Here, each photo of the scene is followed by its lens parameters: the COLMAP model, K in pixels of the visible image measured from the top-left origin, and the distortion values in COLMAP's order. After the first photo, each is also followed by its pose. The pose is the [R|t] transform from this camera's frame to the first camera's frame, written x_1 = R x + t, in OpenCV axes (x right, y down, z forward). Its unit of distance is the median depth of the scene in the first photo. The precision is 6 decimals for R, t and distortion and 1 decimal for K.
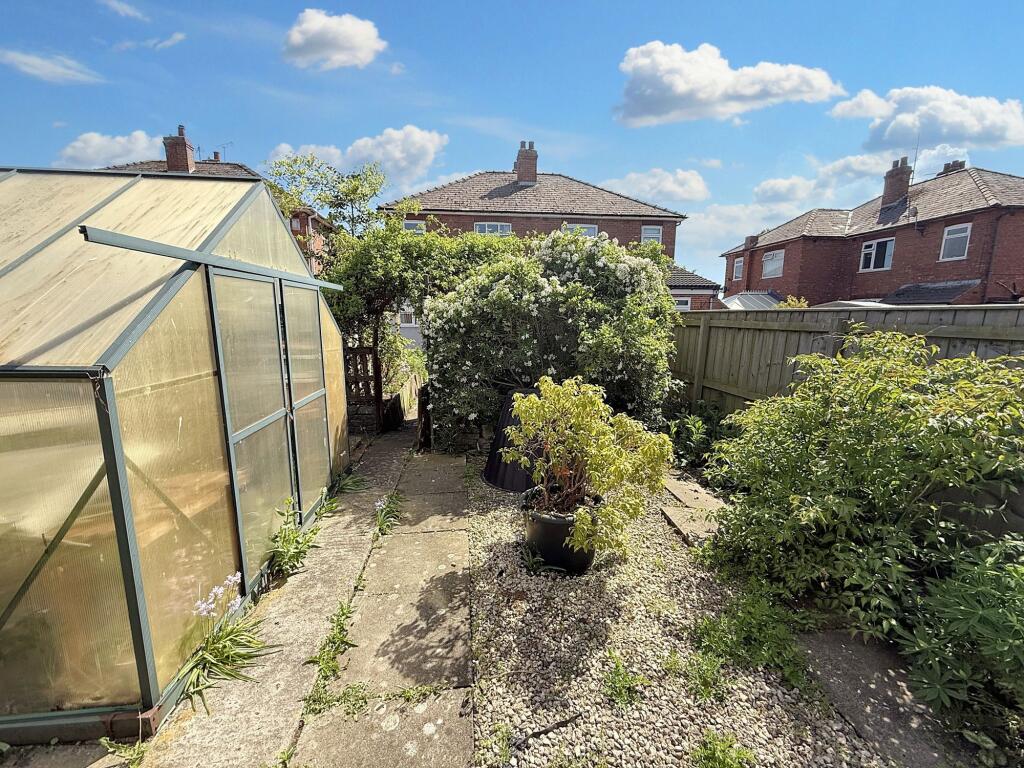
lens RADIAL K [[407.5, 0, 510.6], [0, 407.5, 388.7], [0, 0, 1]] dist [-0.001565, -0.000012]
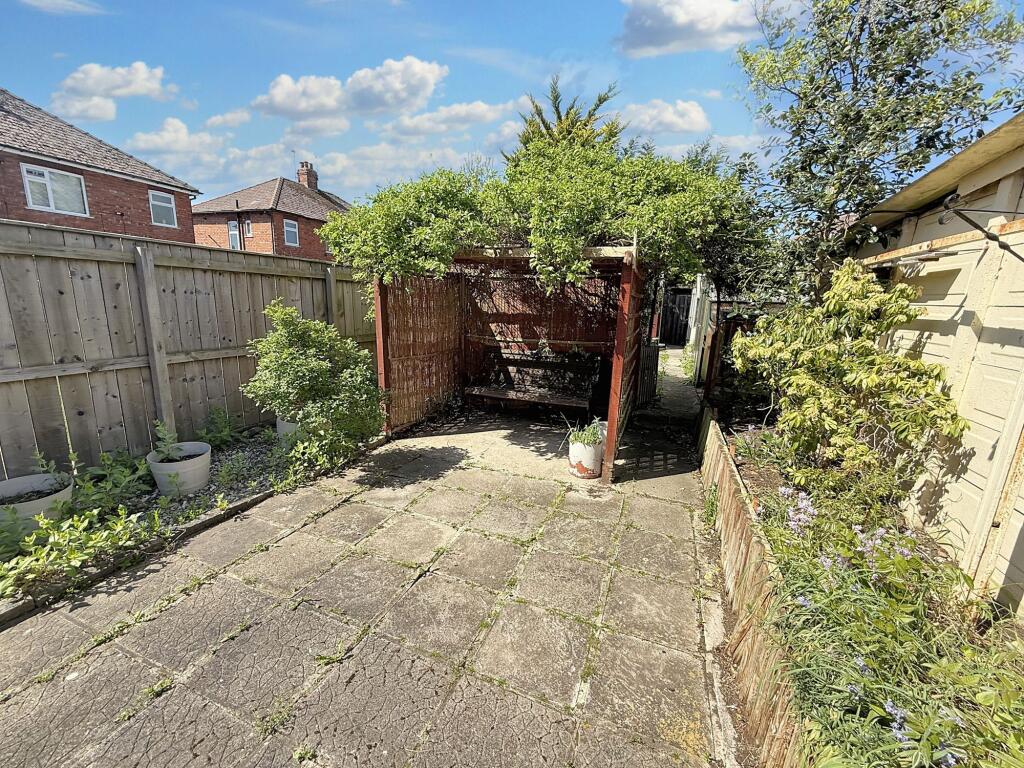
lens RADIAL K [[407.5, 0, 512.7], [0, 407.5, 383.5], [0, 0, 1]] dist [-0.001565, -0.000012]
pose [[-0.887089, -0.136466, 0.440966, -0.529905], [0.035587, 0.932238, 0.360091, -0.381791], [-0.460226, 0.335125, -0.822121, 2.267068]]
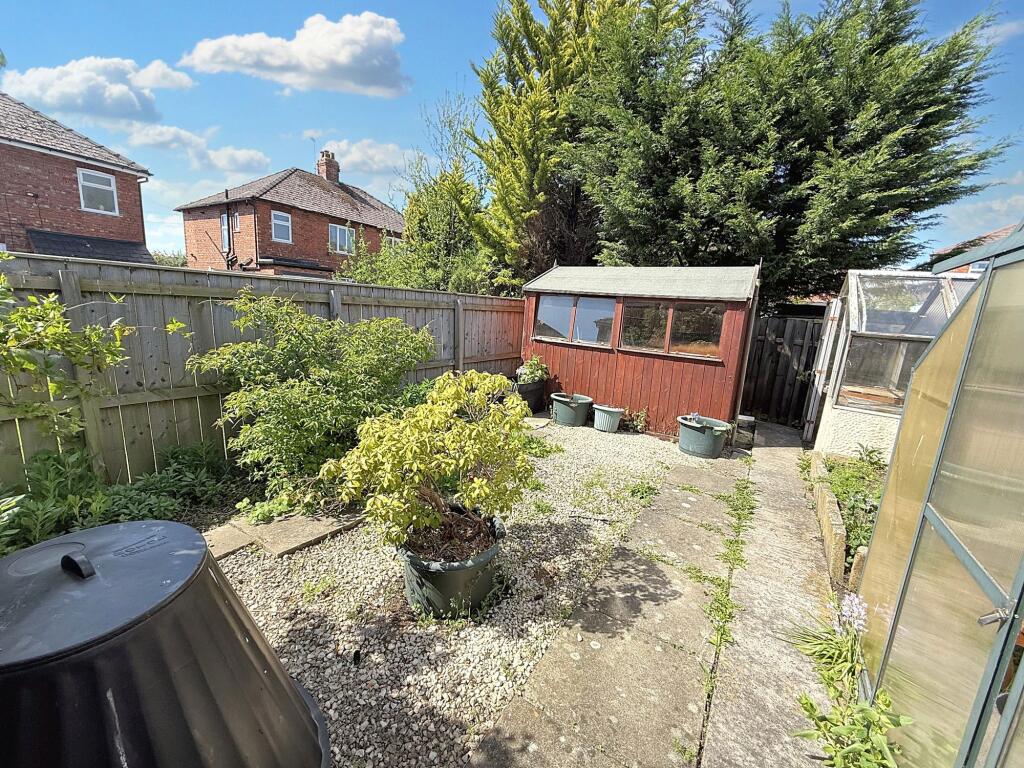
lens RADIAL K [[407.5, 0, 511.8], [0, 407.5, 382.5], [0, 0, 1]] dist [-0.001565, -0.000012]
pose [[-0.776313, -0.177500, 0.604841, -0.453704], [0.038964, 0.944187, 0.327097, -0.290723], [-0.629143, 0.277496, -0.726068, 1.642263]]
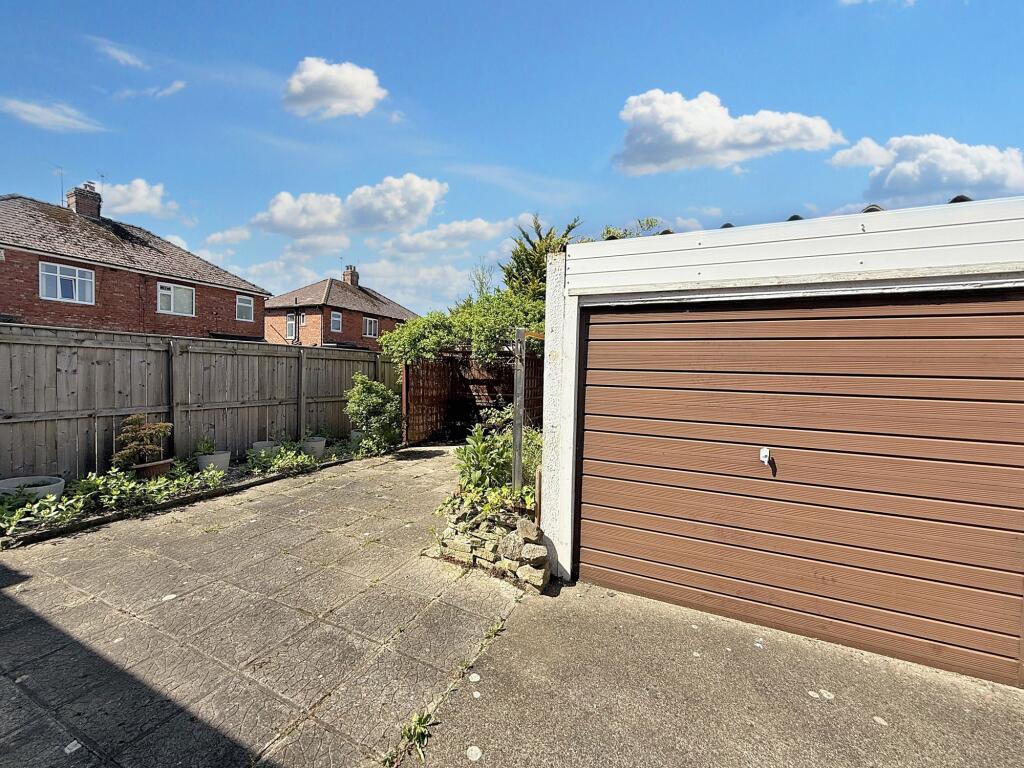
lens RADIAL K [[407.5, 0, 512.1], [0, 407.5, 382.9], [0, 0, 1]] dist [-0.001565, -0.000012]
pose [[-0.862952, -0.043804, 0.503383, -0.772746], [0.059179, 0.980617, 0.186784, -0.427064], [-0.501808, 0.190976, -0.843633, 2.506277]]
